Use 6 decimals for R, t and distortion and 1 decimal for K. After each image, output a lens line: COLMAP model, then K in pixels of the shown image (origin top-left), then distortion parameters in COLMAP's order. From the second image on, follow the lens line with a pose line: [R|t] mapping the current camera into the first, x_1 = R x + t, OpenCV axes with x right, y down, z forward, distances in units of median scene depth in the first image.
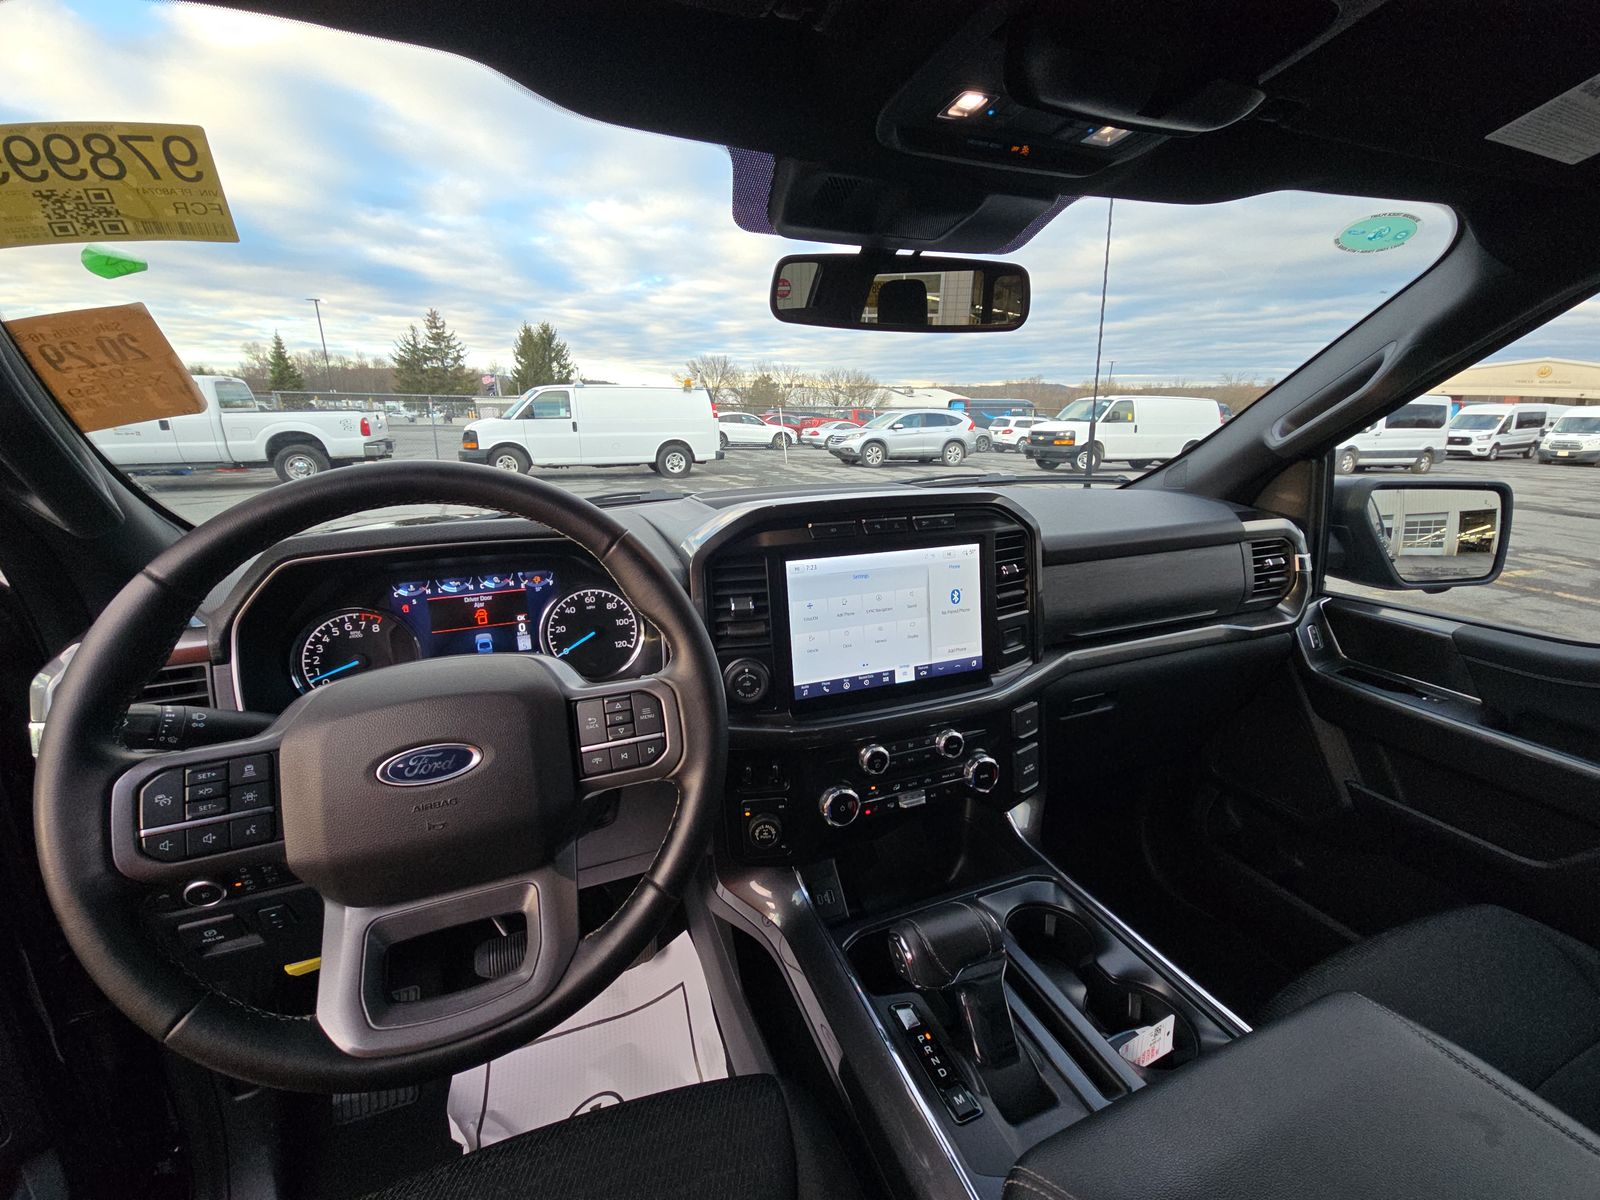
lens RADIAL K [[651.3, 0, 798.6], [0, 651.3, 593.5], [0, 0, 1]] dist [-0.003342, -0.000397]
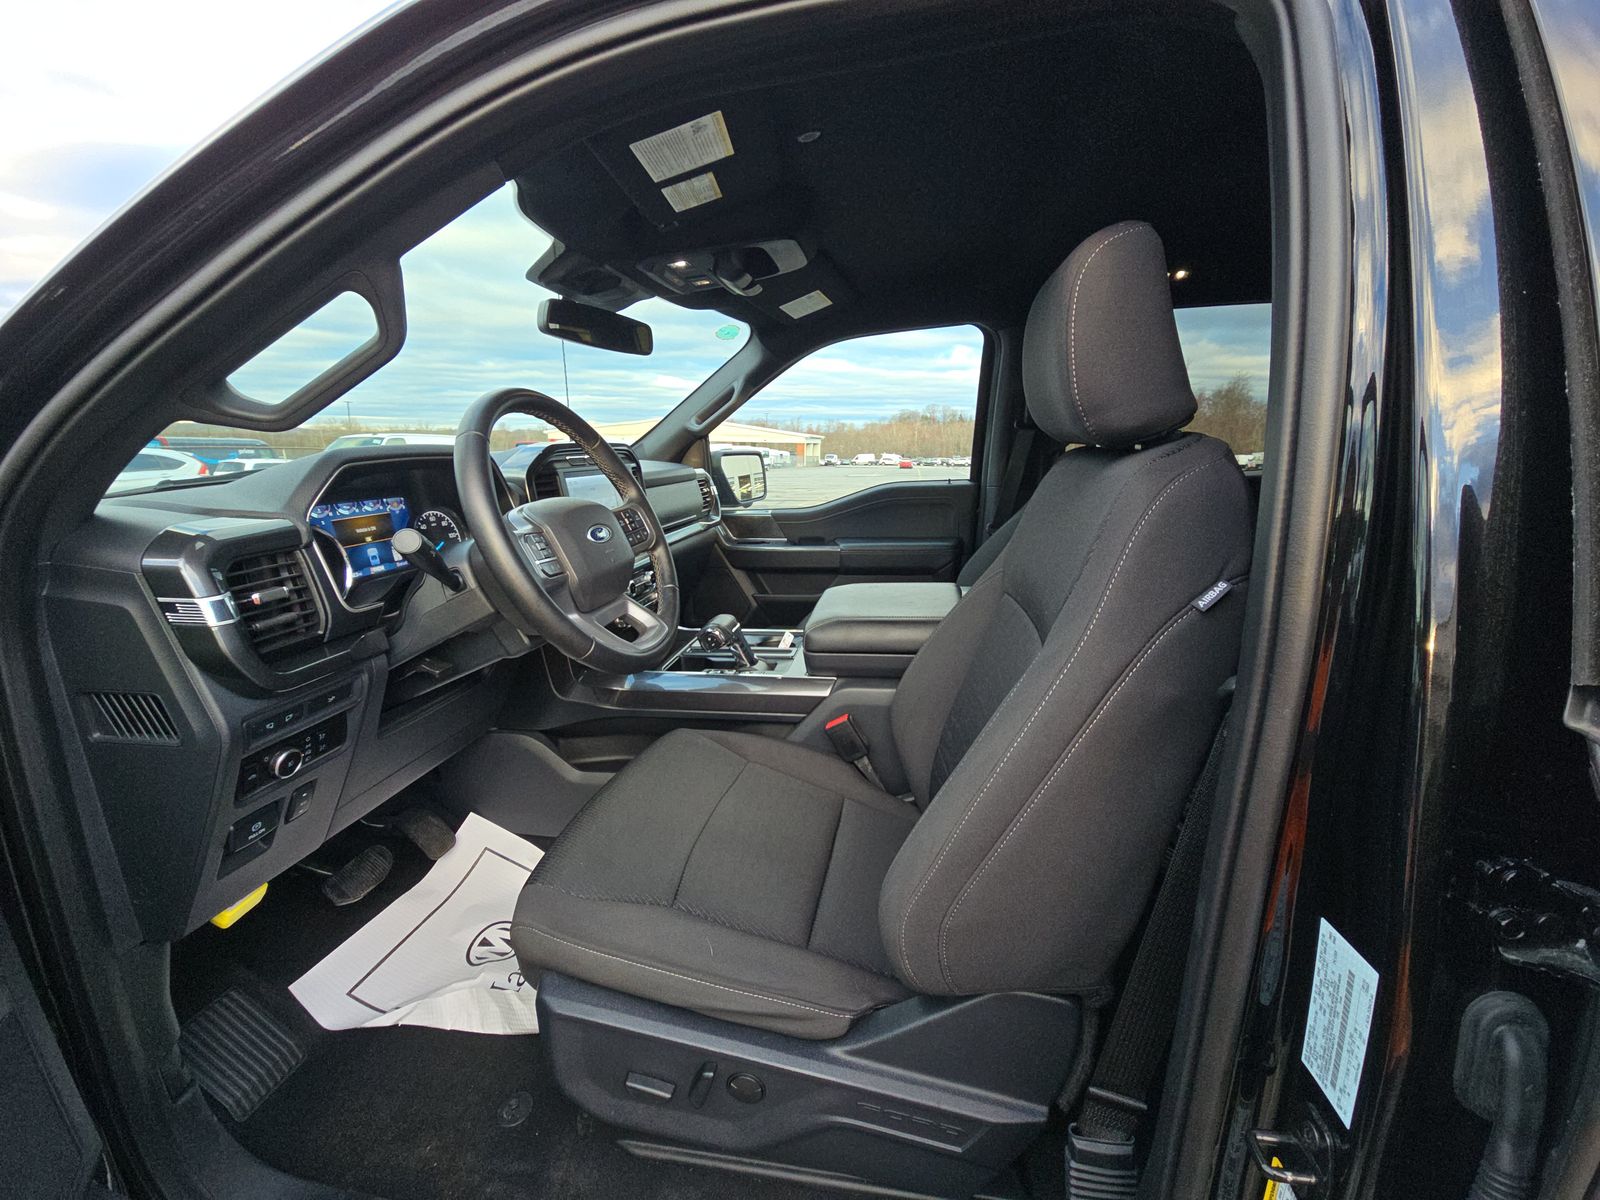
lens RADIAL K [[651.3, 0, 792.3], [0, 651.3, 596.8], [0, 0, 1]] dist [-0.003342, -0.000397]
pose [[0.524367, -0.187578, 0.830574, -0.789481], [0.235388, 0.969355, 0.070313, 0.180027], [-0.818310, 0.158637, 0.552451, -0.232401]]
